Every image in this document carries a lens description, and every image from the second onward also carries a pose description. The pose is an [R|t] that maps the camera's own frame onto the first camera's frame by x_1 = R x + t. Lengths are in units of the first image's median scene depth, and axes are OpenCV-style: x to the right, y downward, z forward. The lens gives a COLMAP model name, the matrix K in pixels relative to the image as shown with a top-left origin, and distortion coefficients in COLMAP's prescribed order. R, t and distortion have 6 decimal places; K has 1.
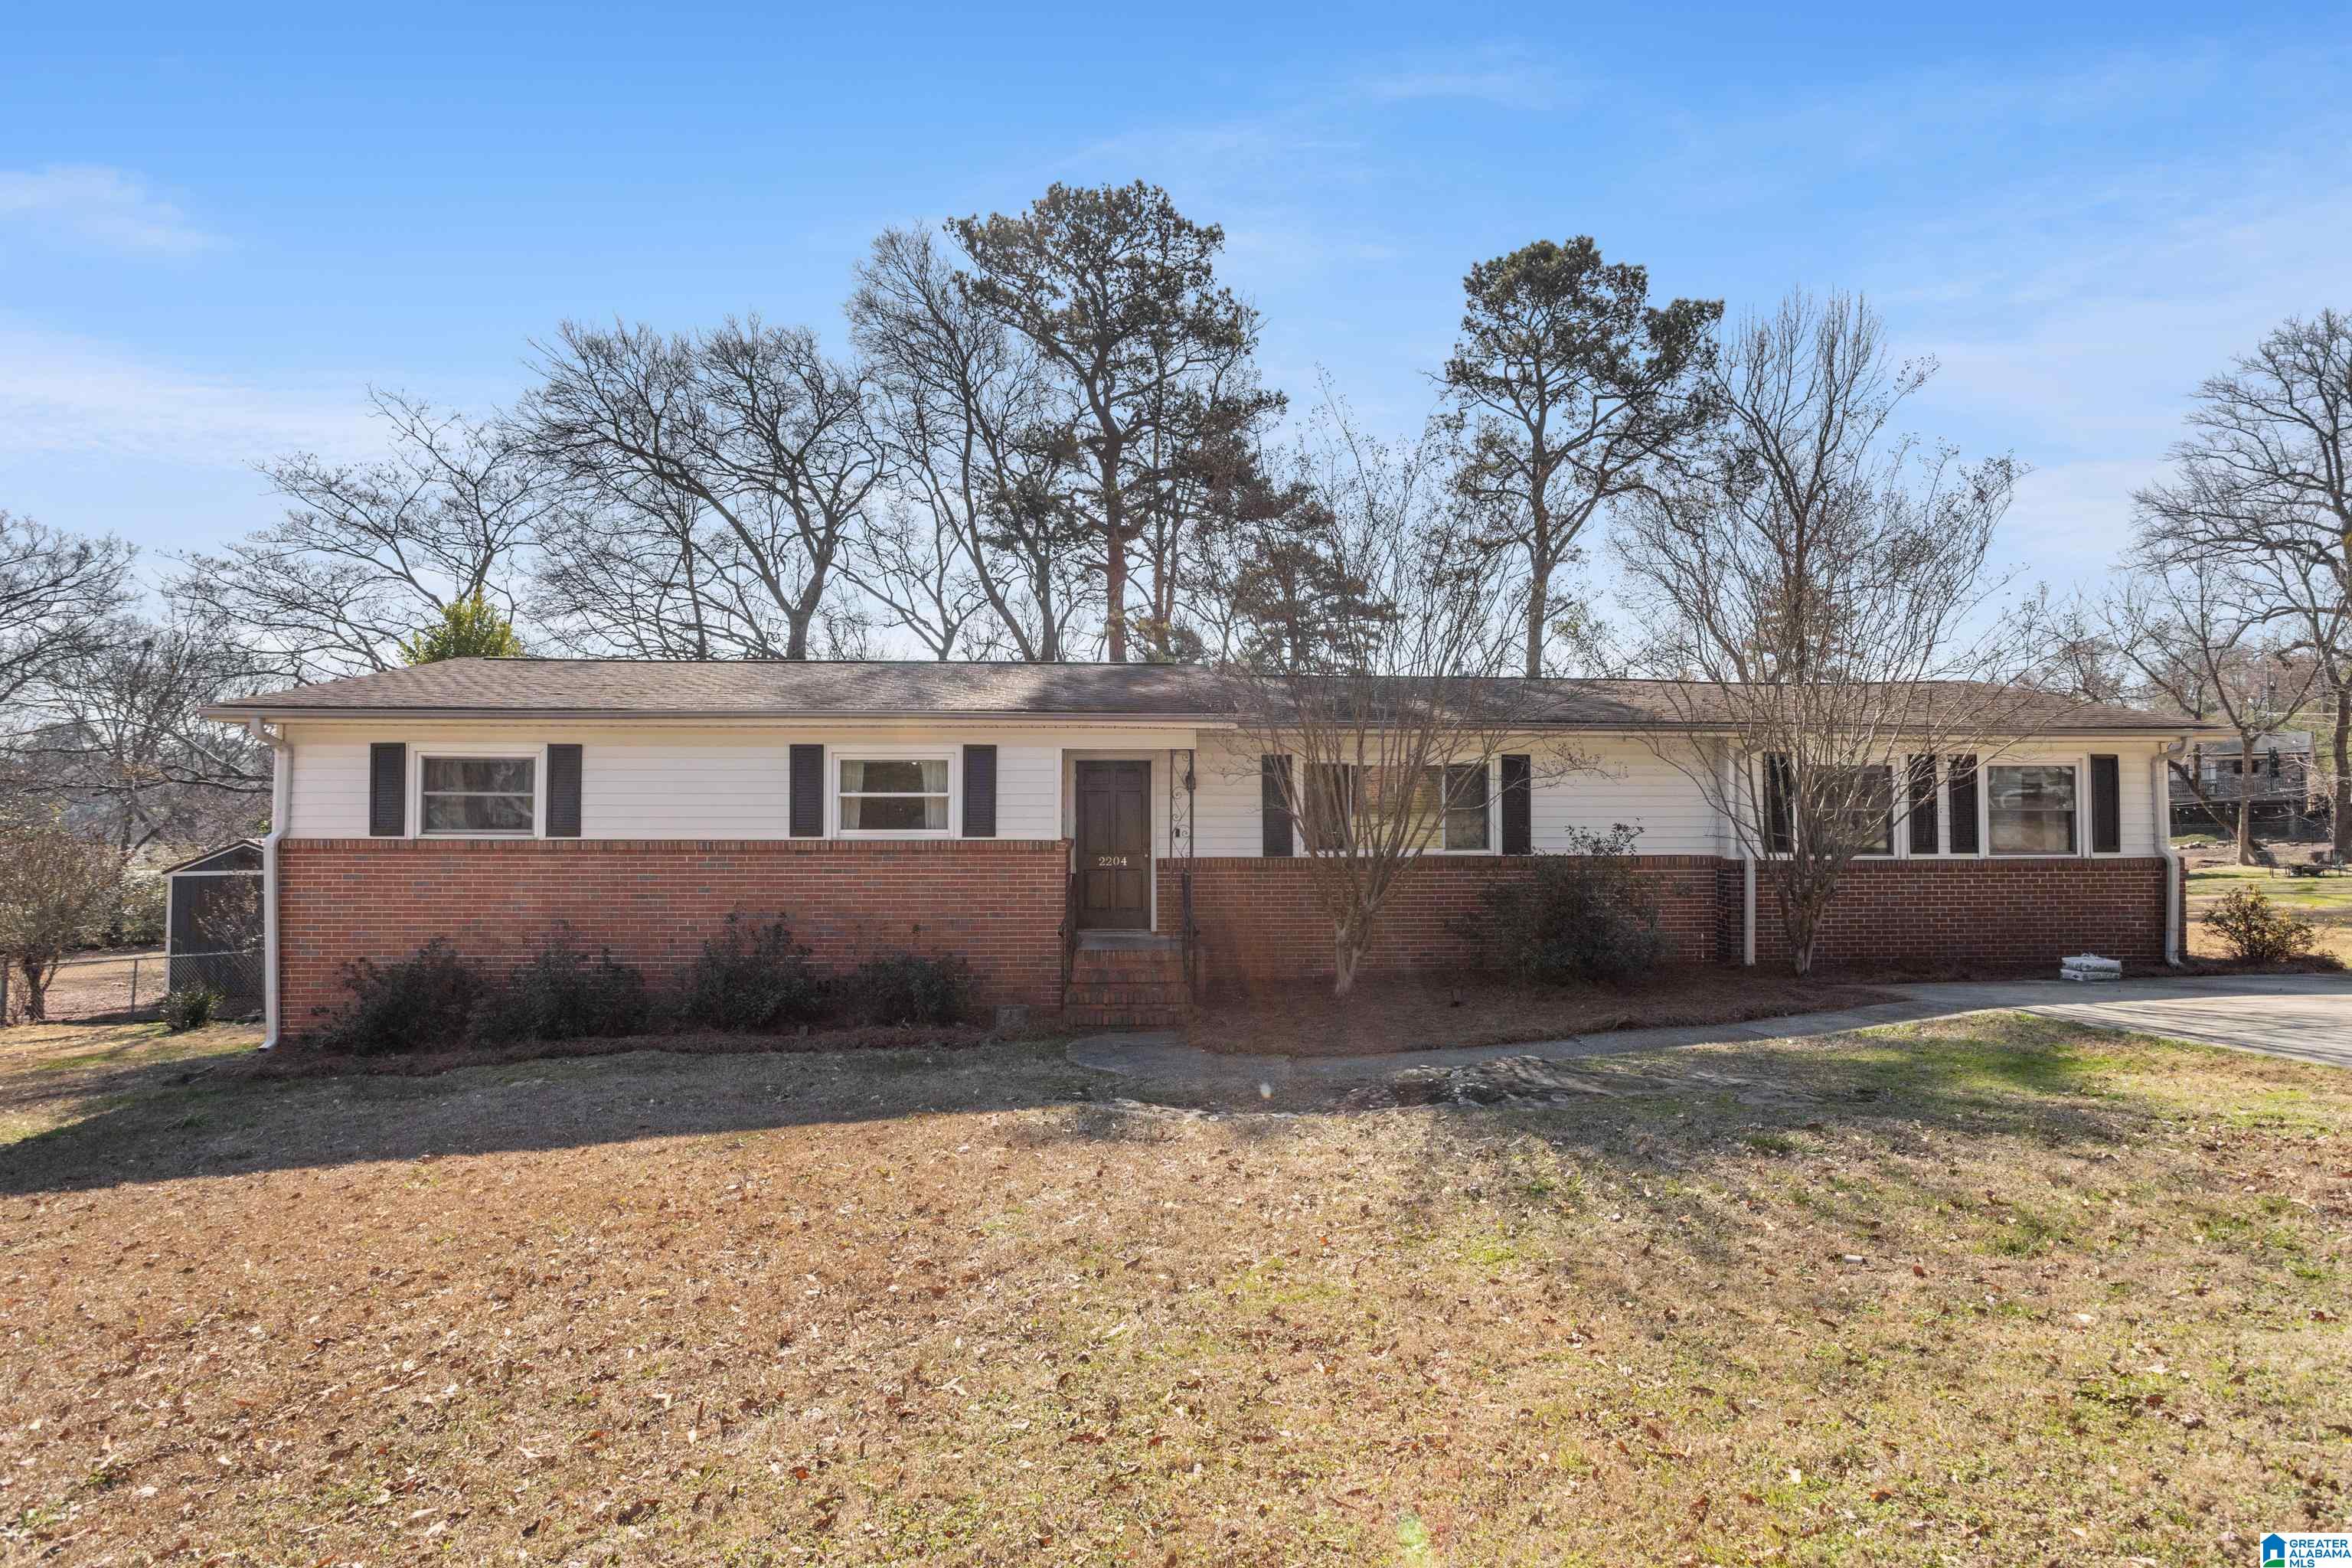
lens RADIAL K [[1149.0, 0, 1176.0], [0, 1149.0, 784.0], [0, 0, 1]] dist [-0.035341, 0.029984]
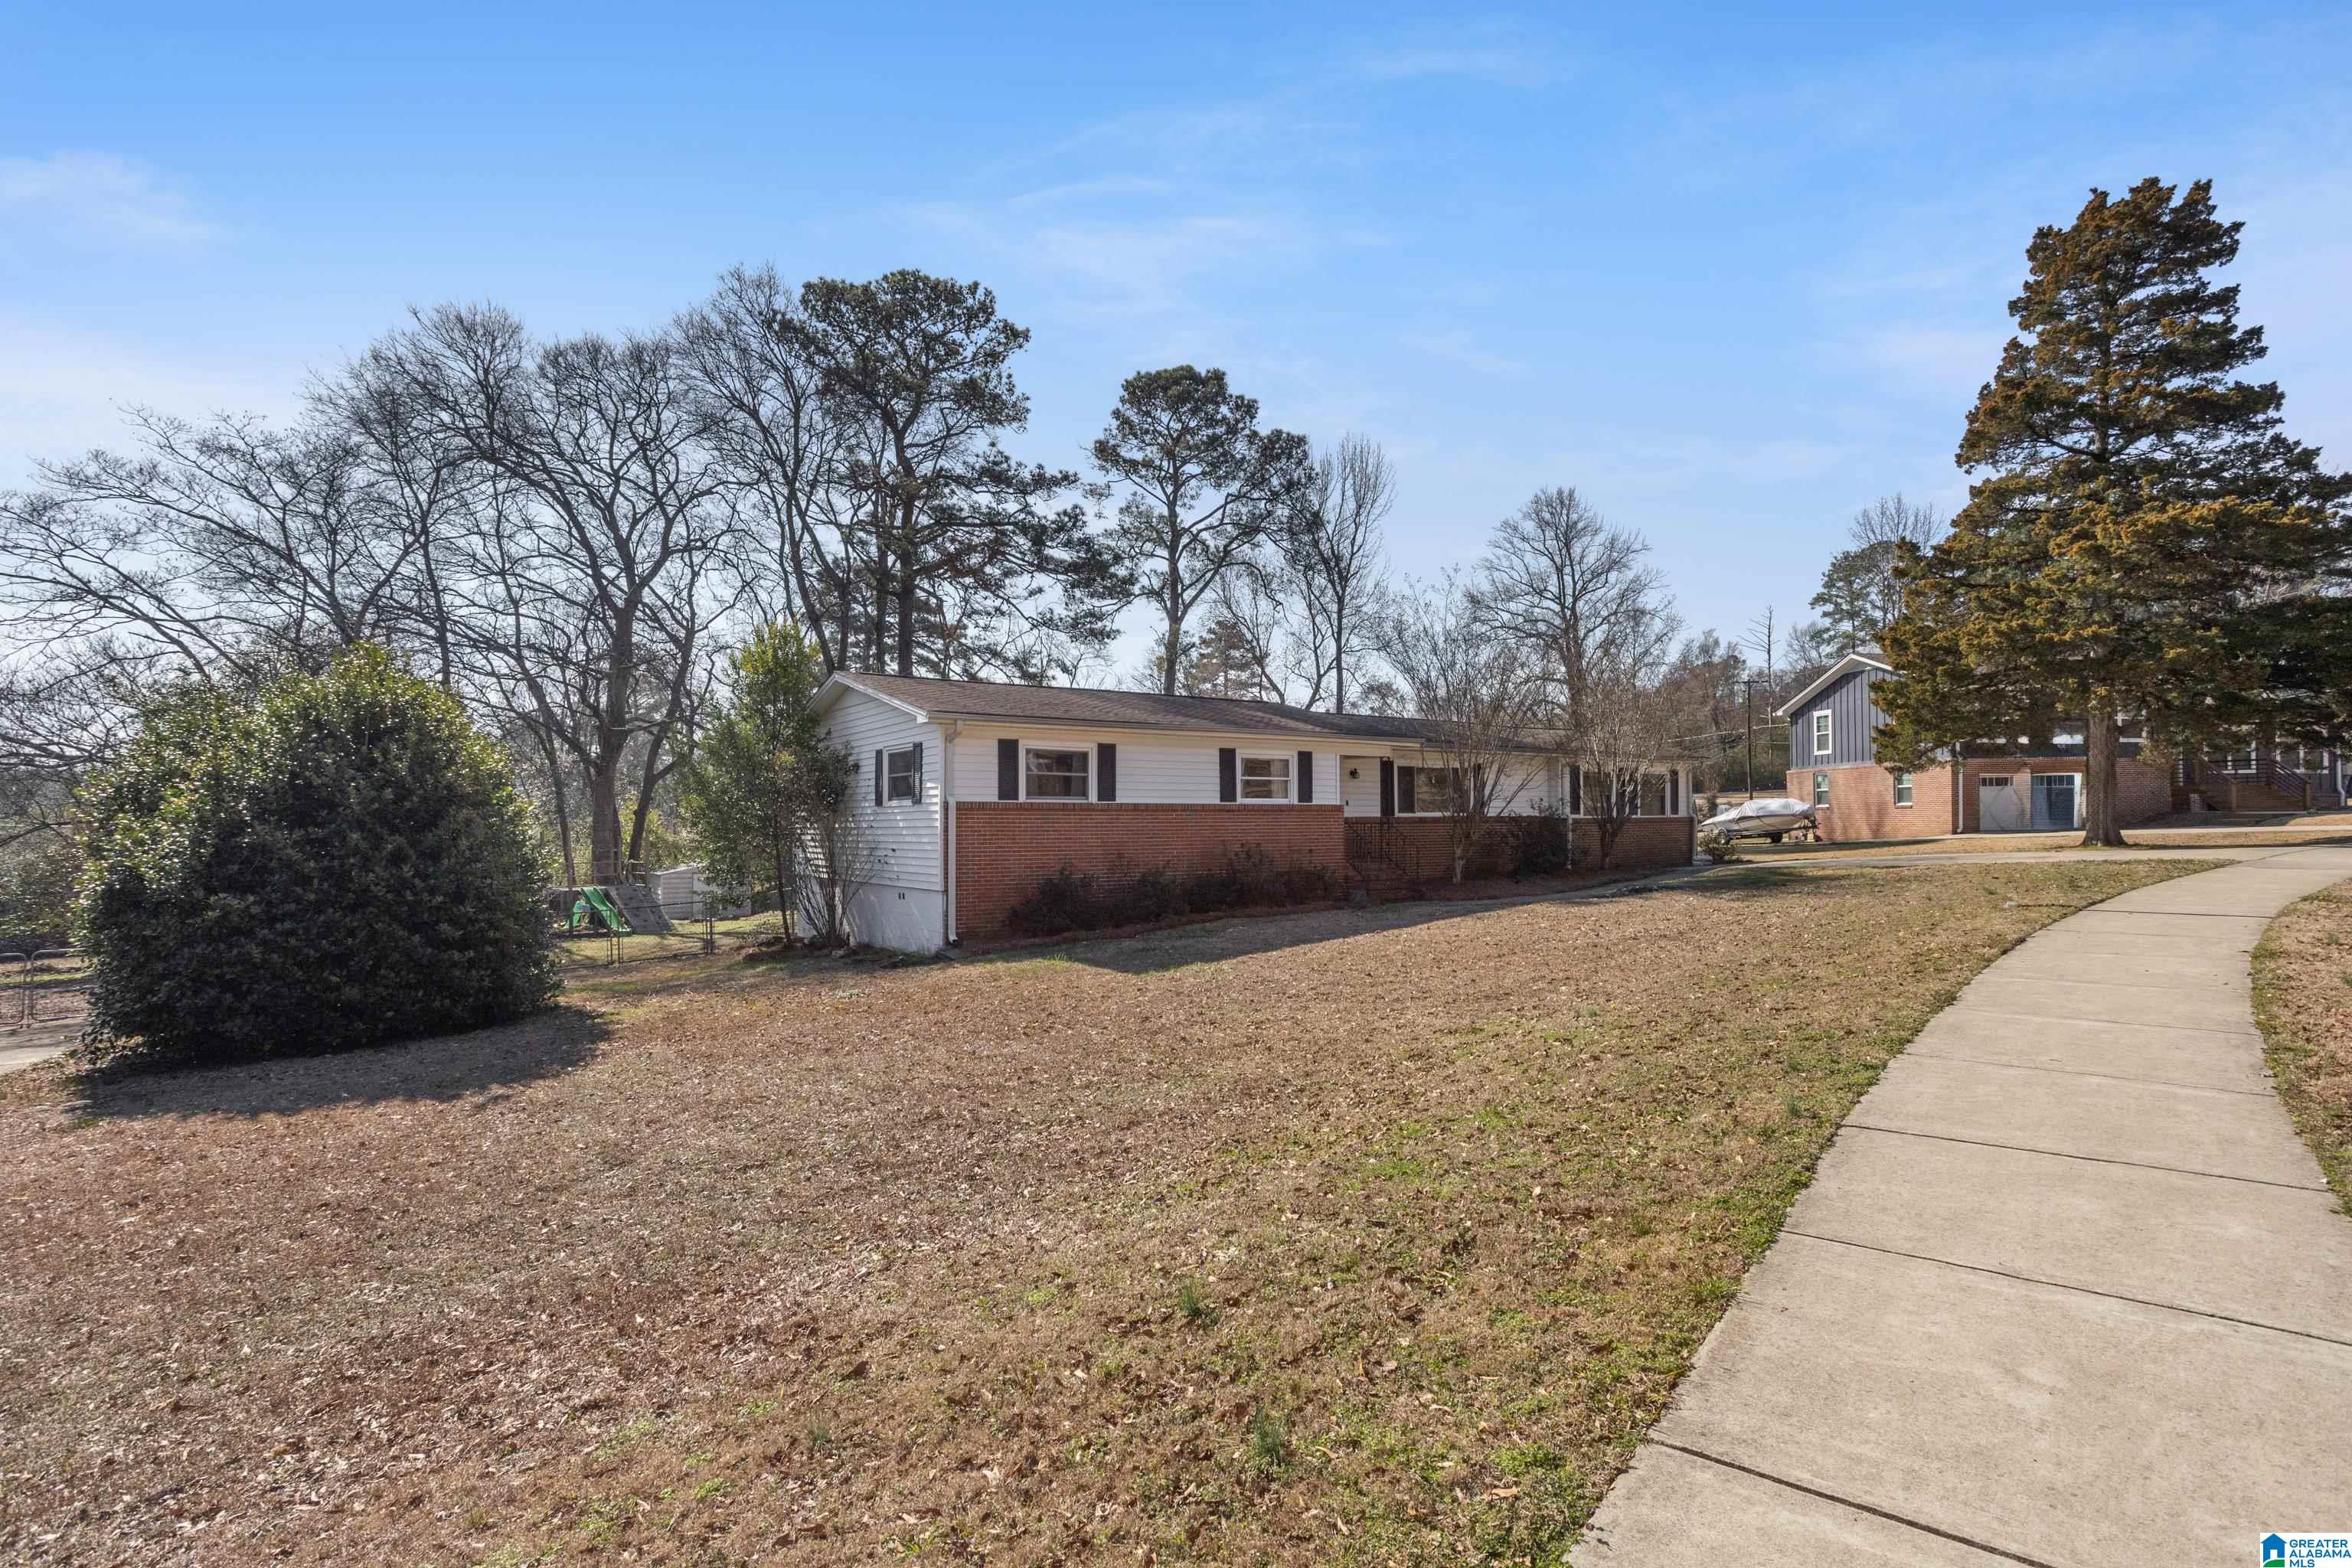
lens RADIAL K [[1149.0, 0, 1176.0], [0, 1149.0, 784.0], [0, 0, 1]] dist [-0.035341, 0.029984]
pose [[0.863529, 0.011325, 0.504172, -1.203531], [-0.008708, 0.999934, -0.007547, 0.031231], [-0.504224, 0.002127, 0.863570, -0.408117]]
